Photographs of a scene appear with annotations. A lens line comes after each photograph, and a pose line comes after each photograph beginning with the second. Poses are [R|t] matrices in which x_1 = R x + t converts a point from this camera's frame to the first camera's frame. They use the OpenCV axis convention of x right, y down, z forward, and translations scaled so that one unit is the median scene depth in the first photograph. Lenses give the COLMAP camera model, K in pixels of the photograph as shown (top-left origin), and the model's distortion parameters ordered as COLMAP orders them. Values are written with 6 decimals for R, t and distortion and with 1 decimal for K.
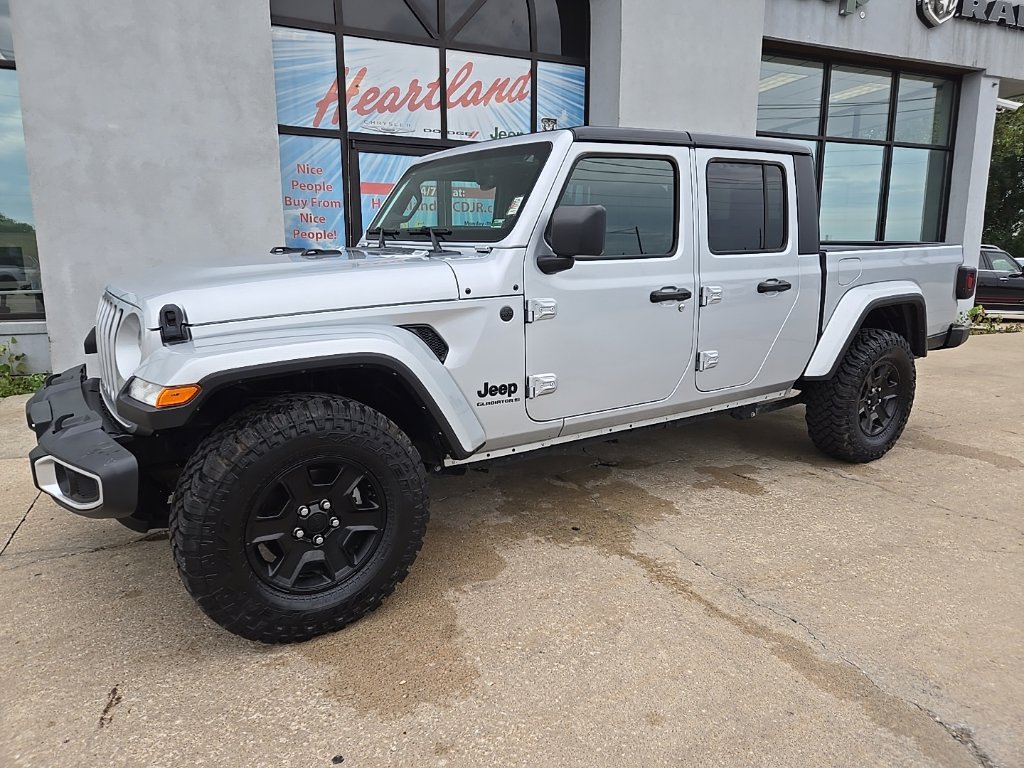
lens RADIAL K [[684.1, 0, 512.1], [0, 684.1, 388.6], [0, 0, 1]] dist [0.068031, -0.051766]
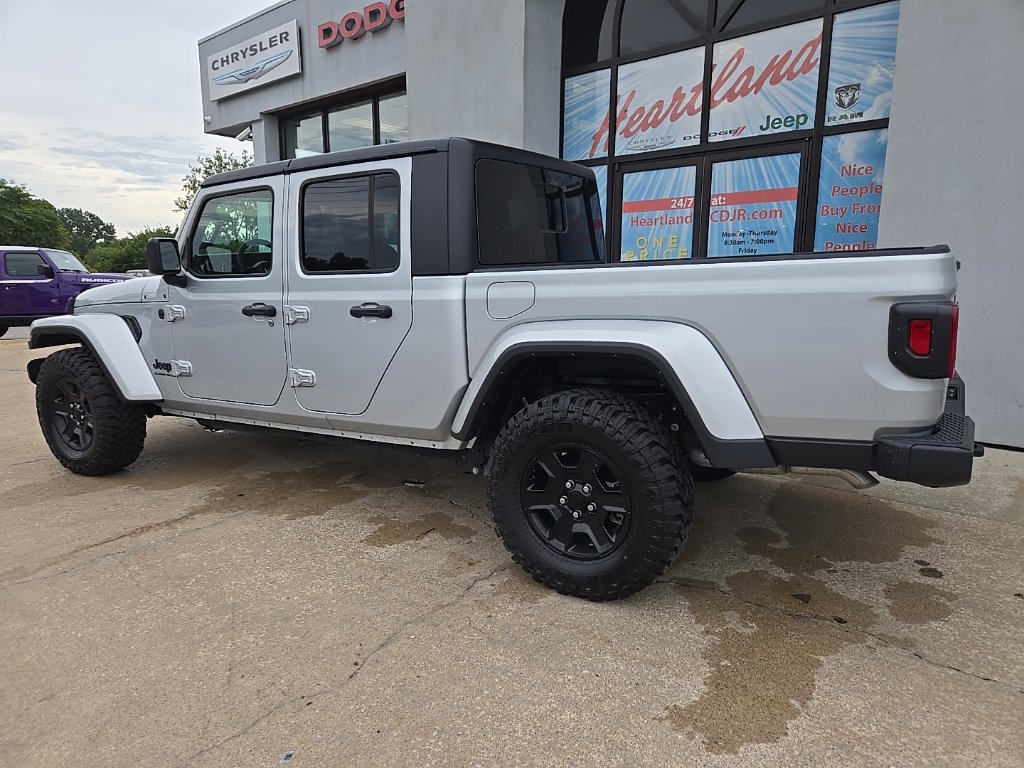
lens RADIAL K [[684.1, 0, 505.6], [0, 684.1, 387.2], [0, 0, 1]] dist [0.068031, -0.051766]
pose [[0.419090, 0.148277, -0.895755, 1.126884], [-0.167200, 0.982306, 0.084378, -0.140103], [0.892417, 0.114408, 0.436466, 0.704913]]
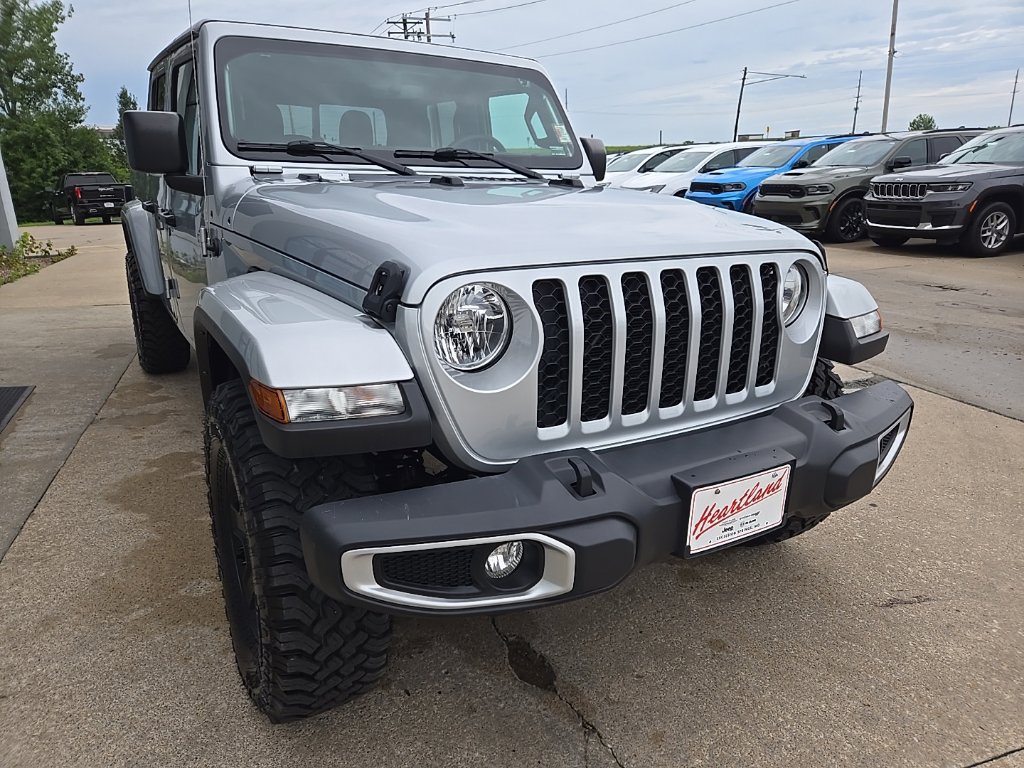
lens RADIAL K [[684.1, 0, 511.0], [0, 684.1, 390.0], [0, 0, 1]] dist [0.068031, -0.051766]
pose [[0.068400, -0.300592, 0.951297, -0.795994], [0.199890, 0.938324, 0.282121, -0.150436], [-0.977428, 0.170858, 0.124267, 0.718192]]
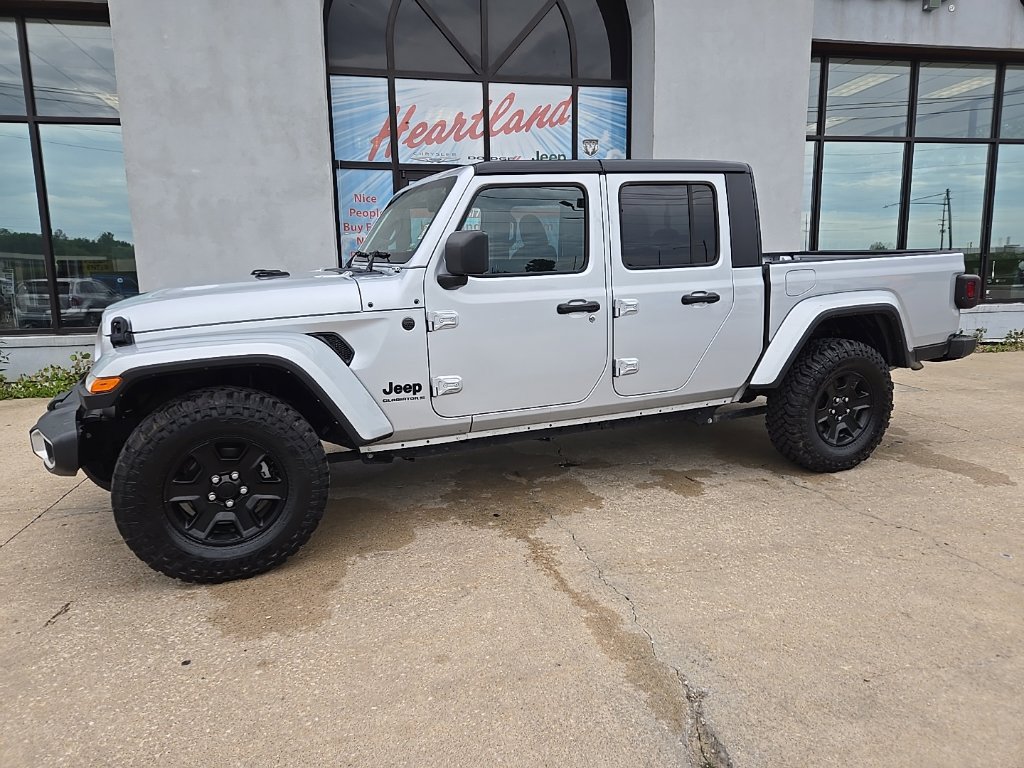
lens RADIAL K [[684.1, 0, 511.1], [0, 684.1, 388.0], [0, 0, 1]] dist [0.068031, -0.051766]
pose [[0.979700, 0.015684, -0.199853, 0.276147], [-0.019457, 0.999667, -0.016925, 0.011844], [0.199521, 0.020470, 0.979680, -0.079839]]
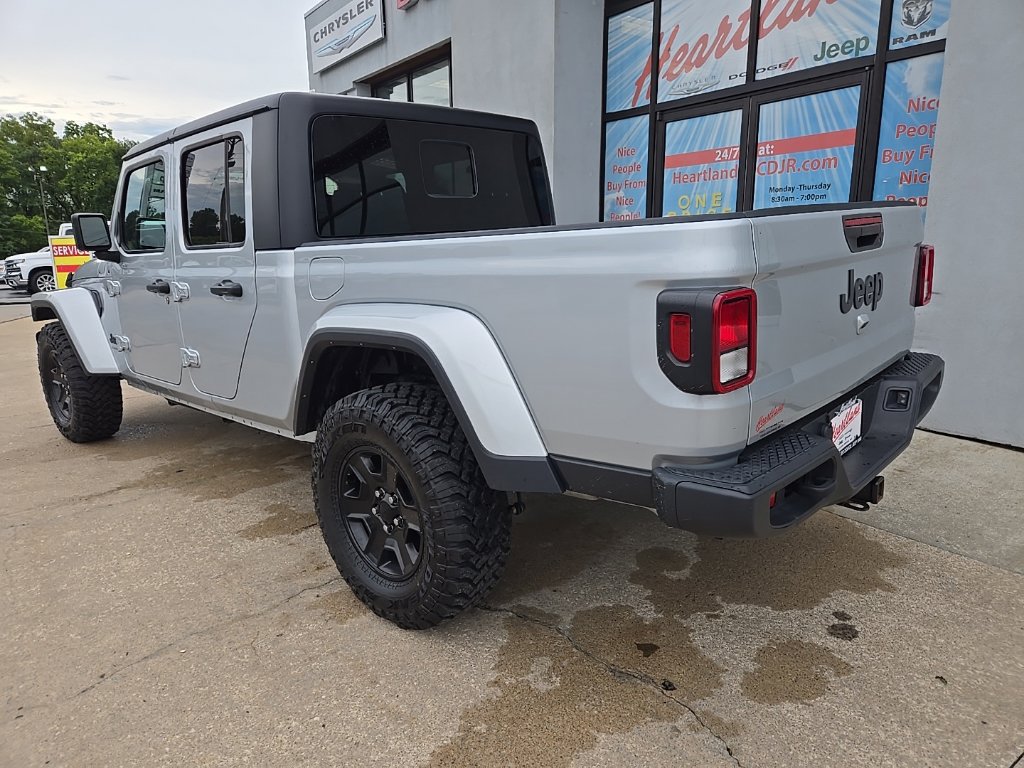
lens RADIAL K [[684.1, 0, 505.7], [0, 684.1, 387.6], [0, 0, 1]] dist [0.068031, -0.051766]
pose [[0.209991, 0.204263, -0.956128, 1.128963], [-0.162937, 0.971568, 0.171776, -0.206641], [0.964031, 0.119717, 0.237303, 1.024996]]
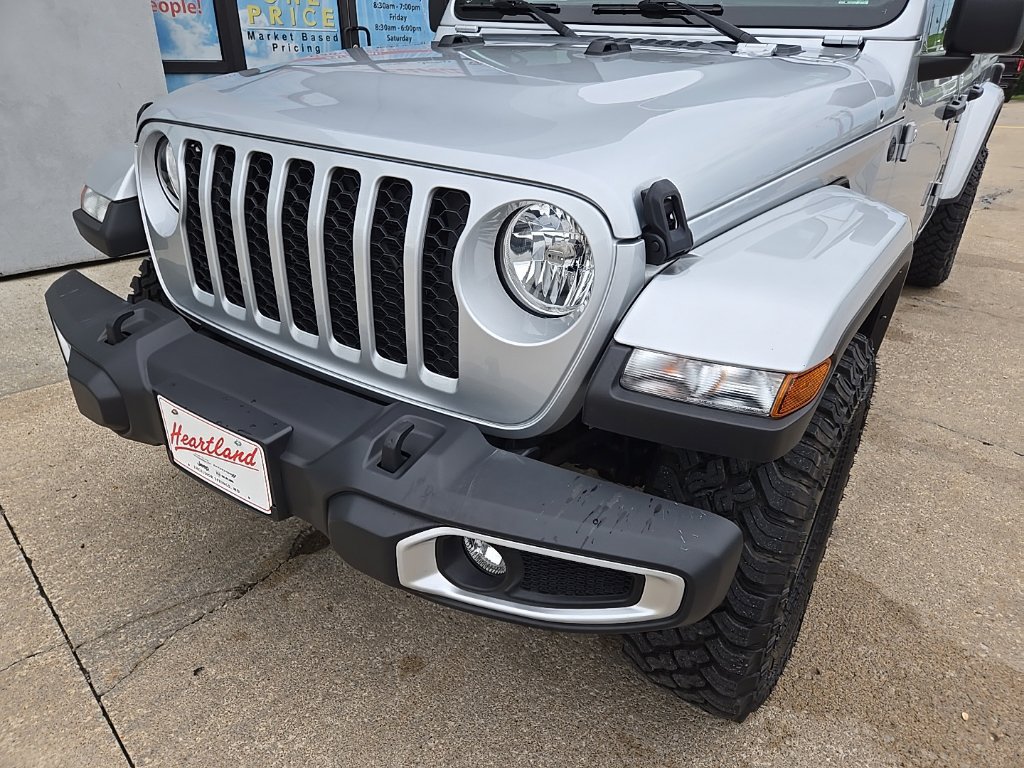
lens RADIAL K [[684.1, 0, 511.1], [0, 684.1, 387.9], [0, 0, 1]] dist [0.068031, -0.051766]
pose [[0.933781, -0.150593, 0.324616, -0.414665], [0.057620, 0.958576, 0.278947, -0.067225], [-0.353176, -0.241771, 0.903777, 0.320467]]
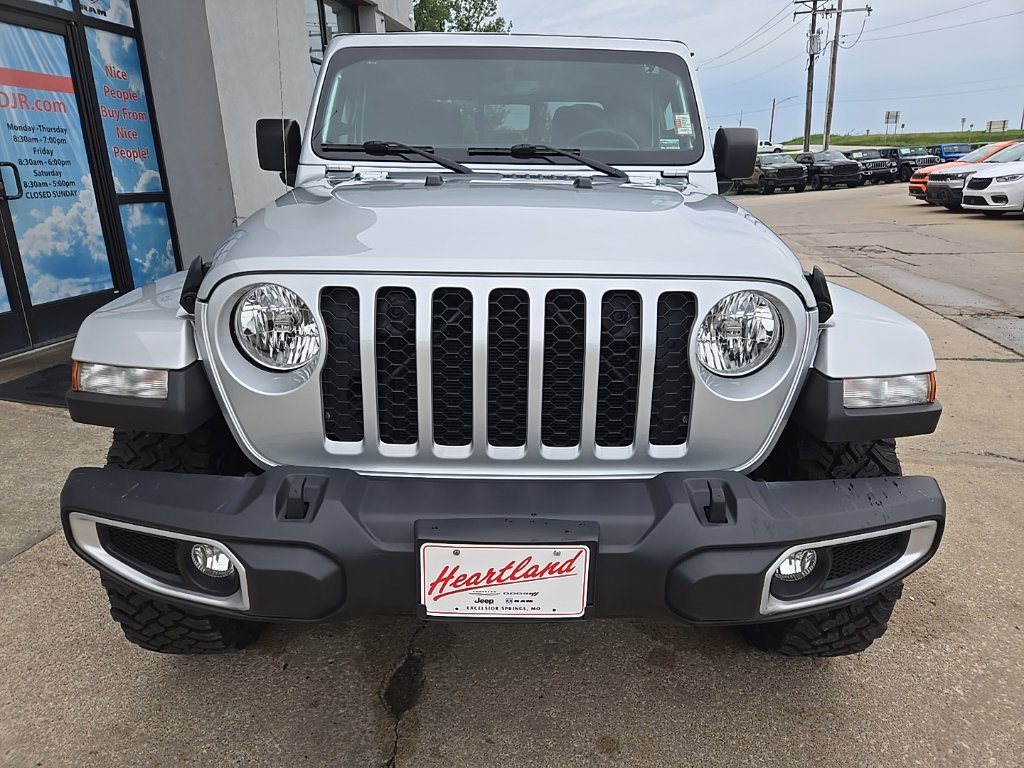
lens RADIAL K [[684.1, 0, 510.7], [0, 684.1, 387.4], [0, 0, 1]] dist [0.068031, -0.051766]
pose [[0.562204, -0.255925, 0.786403, -0.668261], [0.167782, 0.966433, 0.194565, -0.103198], [-0.809800, 0.022559, 0.586272, 0.463232]]
